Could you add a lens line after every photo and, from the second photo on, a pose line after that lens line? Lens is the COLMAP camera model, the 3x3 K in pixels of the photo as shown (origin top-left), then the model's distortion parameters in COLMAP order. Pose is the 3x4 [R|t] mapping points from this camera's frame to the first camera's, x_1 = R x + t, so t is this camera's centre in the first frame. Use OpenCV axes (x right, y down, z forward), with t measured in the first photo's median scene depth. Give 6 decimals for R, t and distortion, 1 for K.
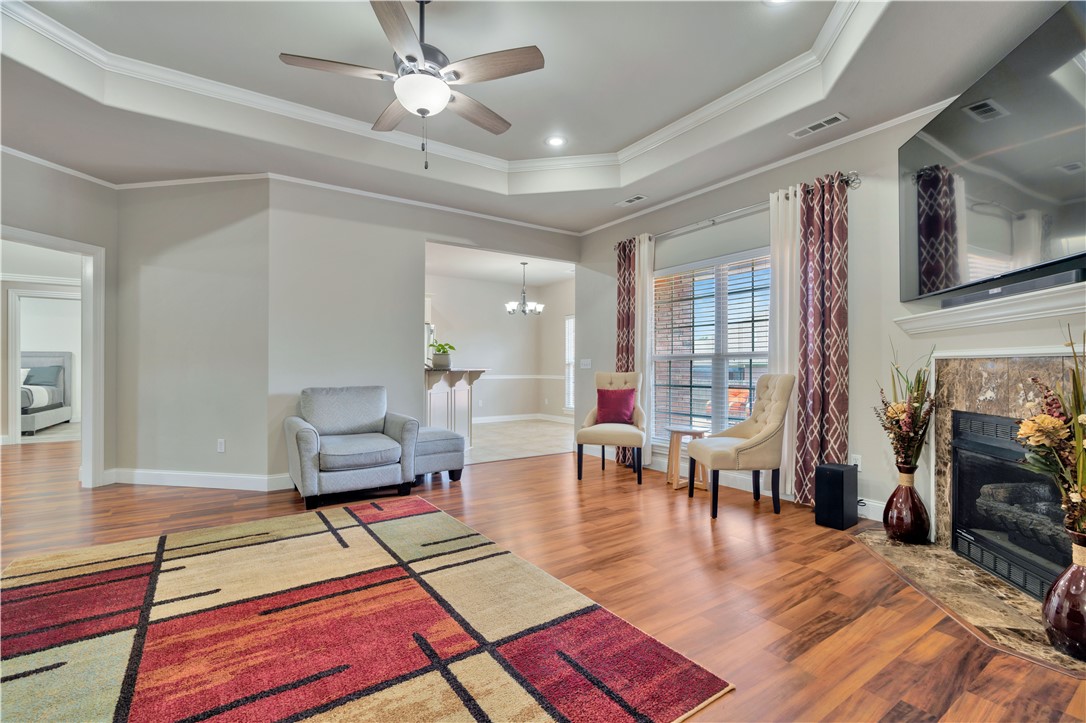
lens RADIAL K [[489.1, 0, 545.3], [0, 489.1, 368.8], [0, 0, 1]] dist [-0.007321, 0.003667]
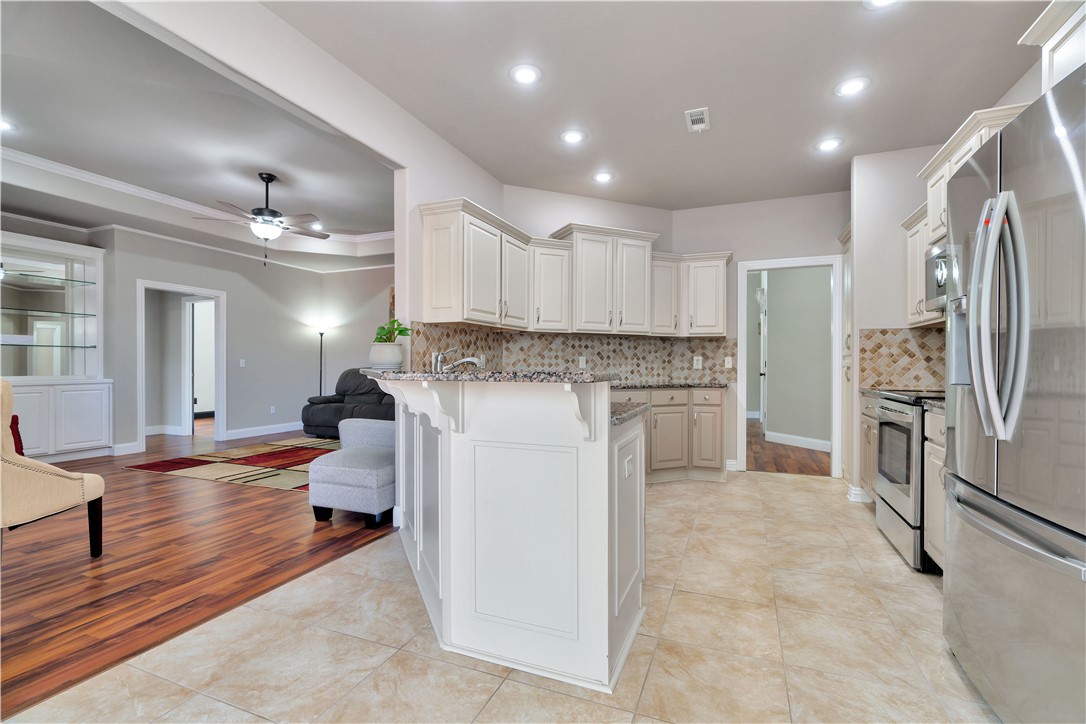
lens RADIAL K [[489.1, 0, 548.7], [0, 489.1, 364.7], [0, 0, 1]] dist [-0.007321, 0.003667]
pose [[-0.834954, -0.000036, -0.550320, -0.113846], [-0.001053, 0.999998, 0.001532, -0.014917], [0.550319, 0.001859, -0.834953, 3.198808]]
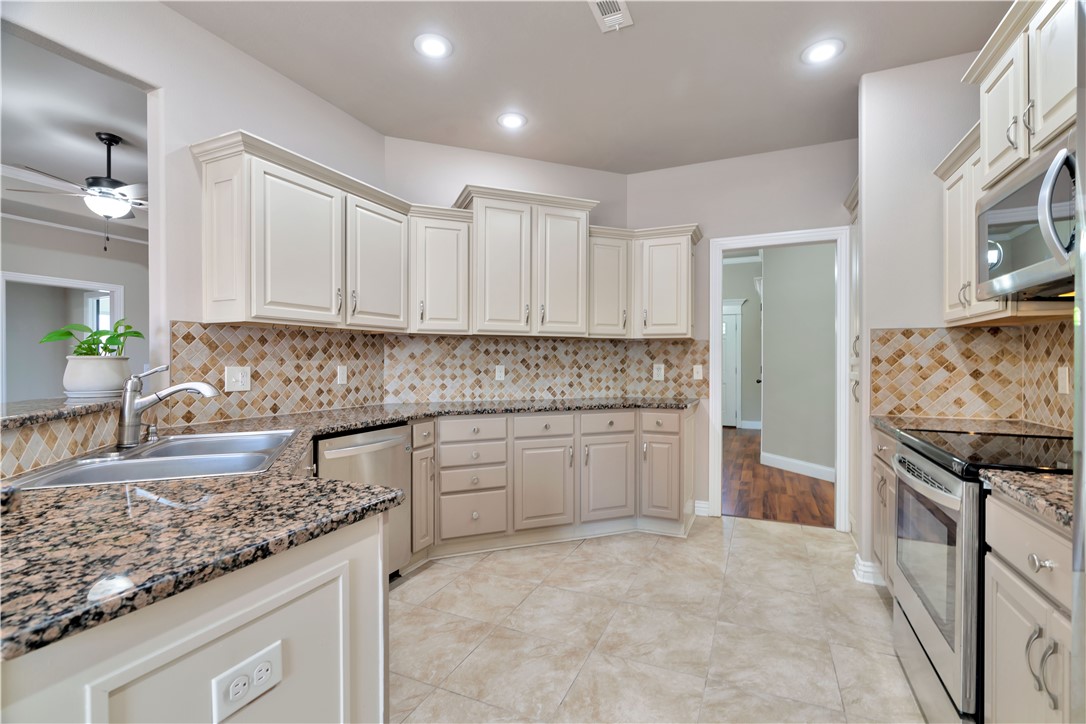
lens RADIAL K [[489.1, 0, 549.0], [0, 489.1, 362.0], [0, 0, 1]] dist [-0.007321, 0.003667]
pose [[-0.855084, 0.002211, -0.518485, -0.633697], [0.000415, 0.999994, 0.003580, -0.057759], [0.518489, 0.002846, -0.855079, 2.995223]]
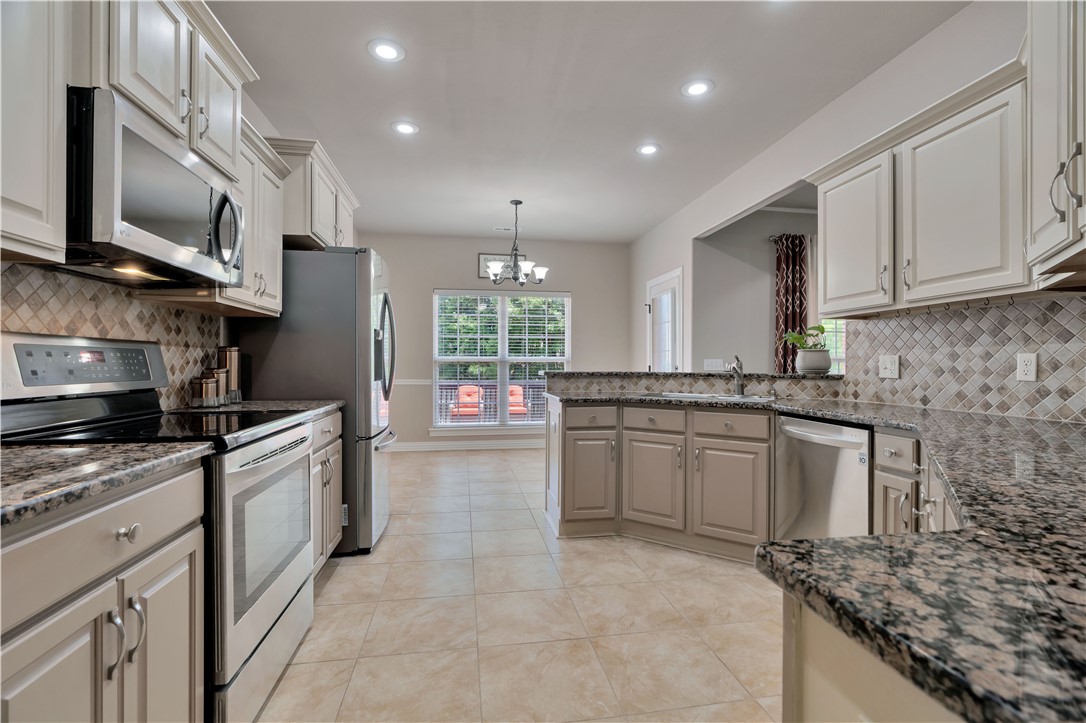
lens RADIAL K [[489.1, 0, 548.7], [0, 489.1, 364.1], [0, 0, 1]] dist [-0.007321, 0.003667]
pose [[0.423801, 0.001437, 0.905754, -1.824260], [-0.001842, 0.999998, -0.000724, -0.025746], [-0.905753, -0.001361, 0.423803, 2.096277]]
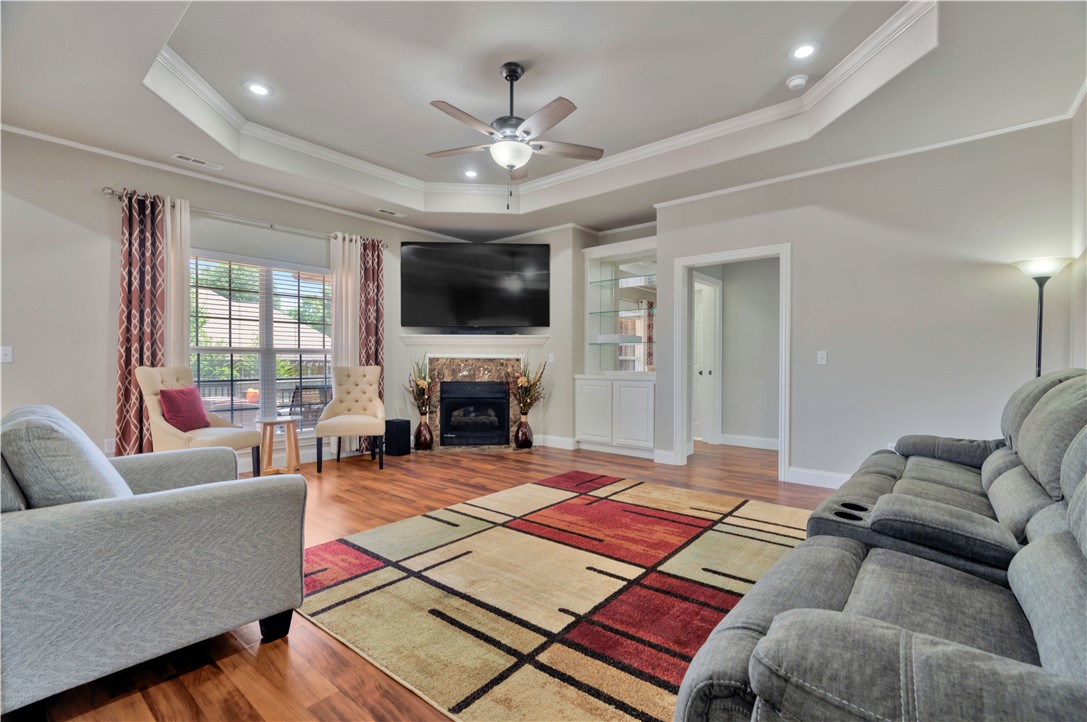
lens RADIAL K [[489.5, 0, 547.8], [0, 489.5, 363.3], [0, 0, 1]] dist [-0.007321, 0.003667]
pose [[-0.279964, -0.002518, 0.960007, -1.490322], [0.000553, 0.999996, 0.002784, -0.002840], [-0.960010, 0.001311, -0.279961, 1.227313]]
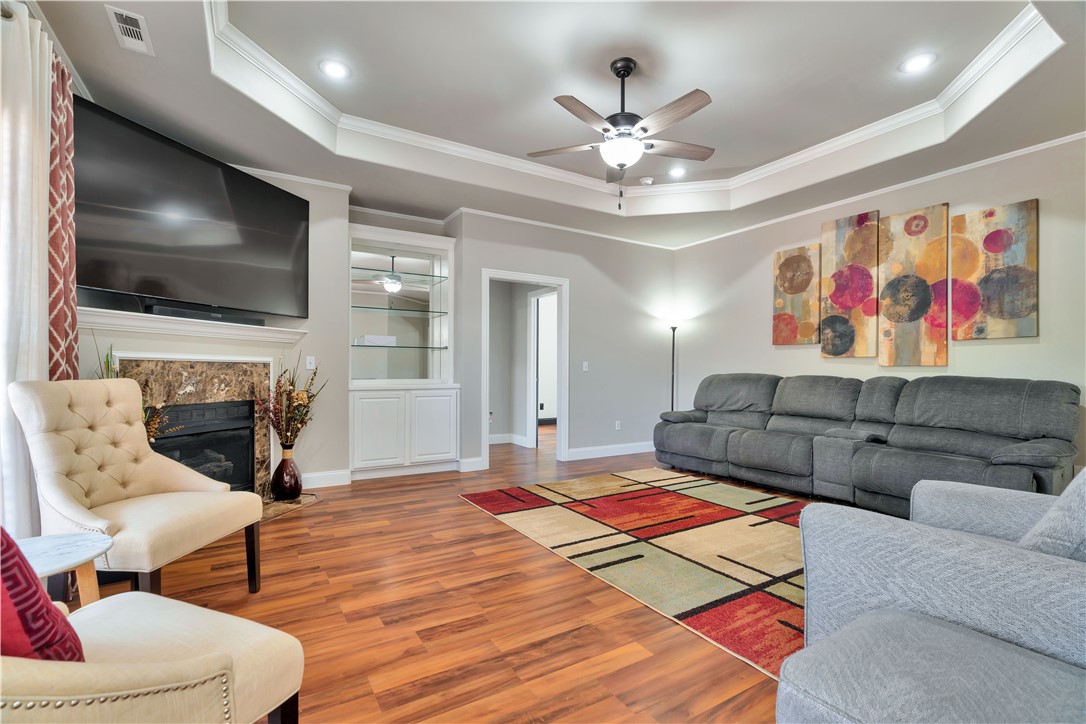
lens RADIAL K [[489.1, 0, 552.1], [0, 489.1, 366.2], [0, 0, 1]] dist [-0.007321, 0.003667]
pose [[-0.999208, -0.005283, 0.039448, -0.121699], [-0.005441, 0.999978, -0.003887, -0.008503], [-0.039426, -0.004098, -0.999214, 2.178260]]
